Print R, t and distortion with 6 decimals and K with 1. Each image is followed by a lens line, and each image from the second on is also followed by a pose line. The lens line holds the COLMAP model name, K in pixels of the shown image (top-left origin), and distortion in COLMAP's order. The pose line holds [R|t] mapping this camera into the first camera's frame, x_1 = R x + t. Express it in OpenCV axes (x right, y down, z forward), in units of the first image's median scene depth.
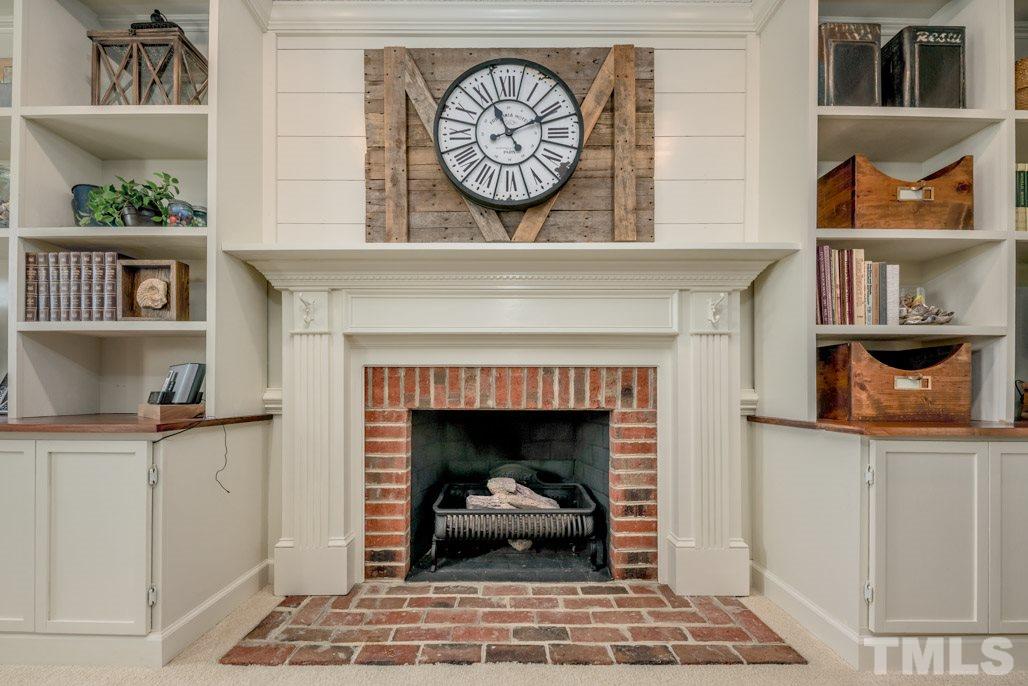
lens RADIAL K [[367.7, 0, 525.9], [0, 367.7, 399.1], [0, 0, 1]] dist [-0.000078, -0.001546]
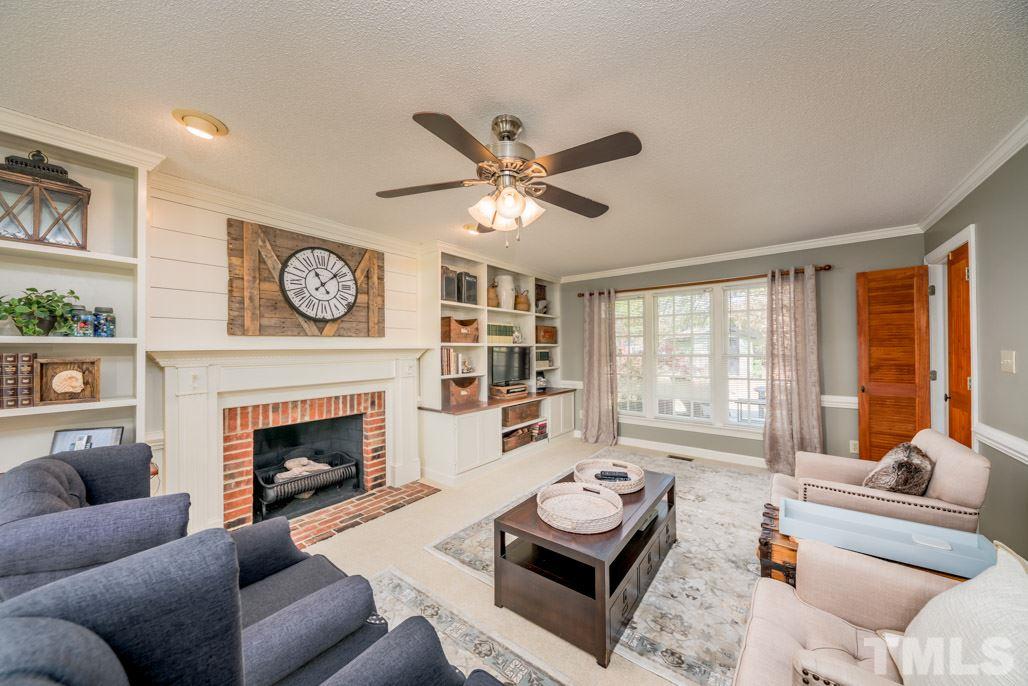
lens RADIAL K [[367.7, 0, 514.6], [0, 367.7, 345.1], [0, 0, 1]] dist [-0.000078, -0.001546]
pose [[0.604086, -0.003069, 0.796913, -0.985957], [0.009412, 0.999950, -0.003283, -0.362176], [-0.796863, 0.009483, 0.604085, -1.024626]]
